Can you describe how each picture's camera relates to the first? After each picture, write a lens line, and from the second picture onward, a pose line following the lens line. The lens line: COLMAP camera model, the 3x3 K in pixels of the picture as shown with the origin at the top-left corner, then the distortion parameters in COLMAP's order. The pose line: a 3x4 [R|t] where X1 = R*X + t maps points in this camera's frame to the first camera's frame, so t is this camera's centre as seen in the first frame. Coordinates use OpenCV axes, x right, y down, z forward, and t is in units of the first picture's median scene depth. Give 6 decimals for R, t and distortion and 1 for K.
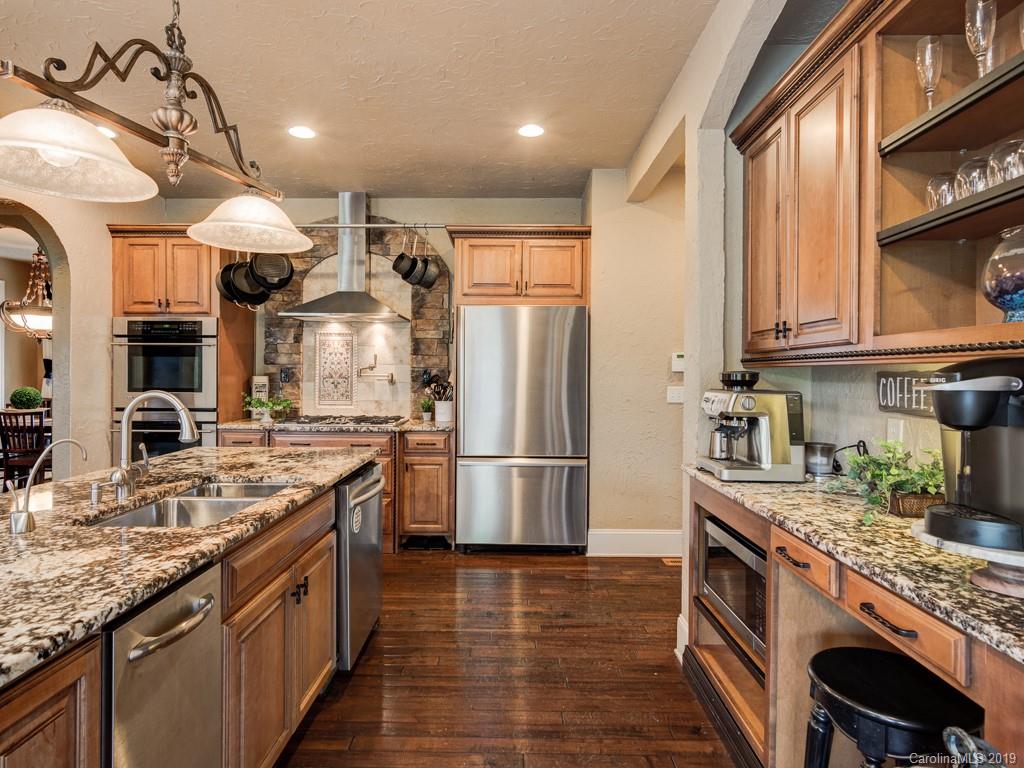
lens RADIAL K [[560.3, 0, 512.0], [0, 560.3, 384.0], [0, 0, 1]] dist [-0.000673, -0.000204]
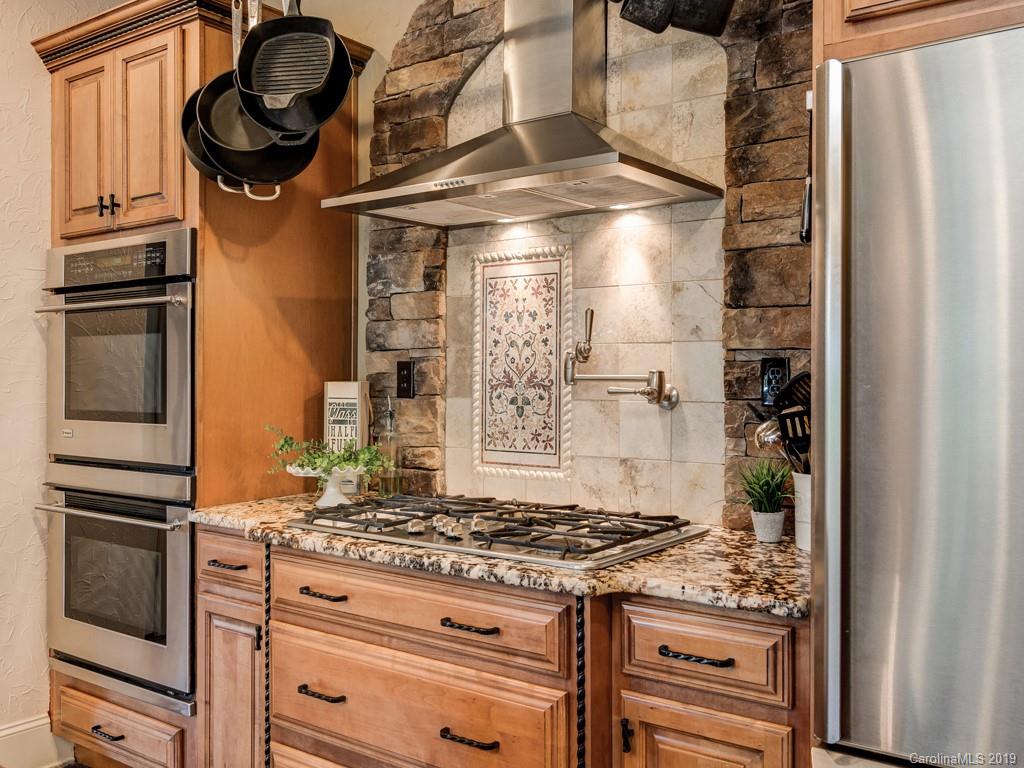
lens RADIAL K [[953.8, 0, 511.0], [0, 953.8, 366.2], [0, 0, 1]] dist [0.004493, -0.001757]
pose [[0.802176, -0.012867, -0.596949, 0.027905], [-0.005454, 0.999568, -0.028874, -0.006346], [0.597062, 0.026418, 0.801760, 0.534997]]
